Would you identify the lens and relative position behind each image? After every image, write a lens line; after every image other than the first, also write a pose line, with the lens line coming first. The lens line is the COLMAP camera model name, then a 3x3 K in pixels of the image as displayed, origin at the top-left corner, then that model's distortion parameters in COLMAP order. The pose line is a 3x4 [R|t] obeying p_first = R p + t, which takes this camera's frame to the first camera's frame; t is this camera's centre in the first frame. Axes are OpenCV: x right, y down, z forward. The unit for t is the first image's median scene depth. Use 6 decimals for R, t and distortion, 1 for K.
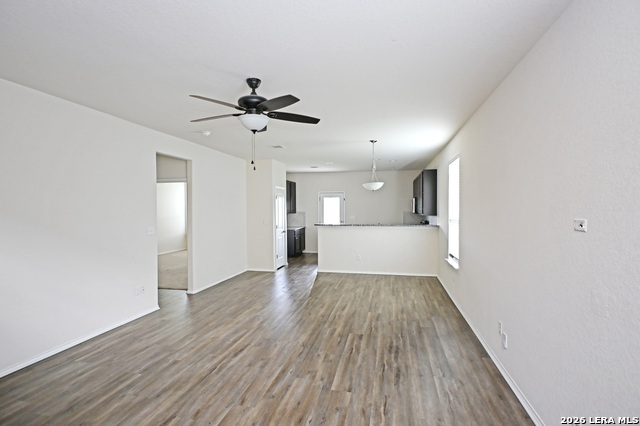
lens RADIAL K [[319.9, 0, 319.4], [0, 319.9, 212.5], [0, 0, 1]] dist [-0.017665, 0.006594]
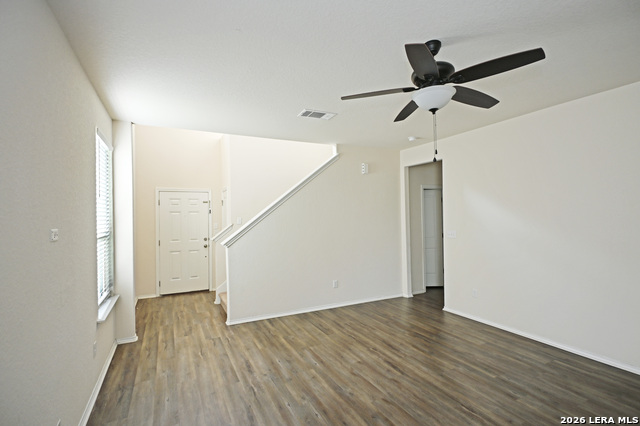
lens RADIAL K [[319.9, 0, 324.4], [0, 319.9, 214.8], [0, 0, 1]] dist [-0.017665, 0.006594]
pose [[-0.788384, 0.006595, -0.615148, 0.456416], [0.008982, 0.999959, -0.000790, -0.005151], [0.615117, -0.006148, -0.788412, 1.420681]]
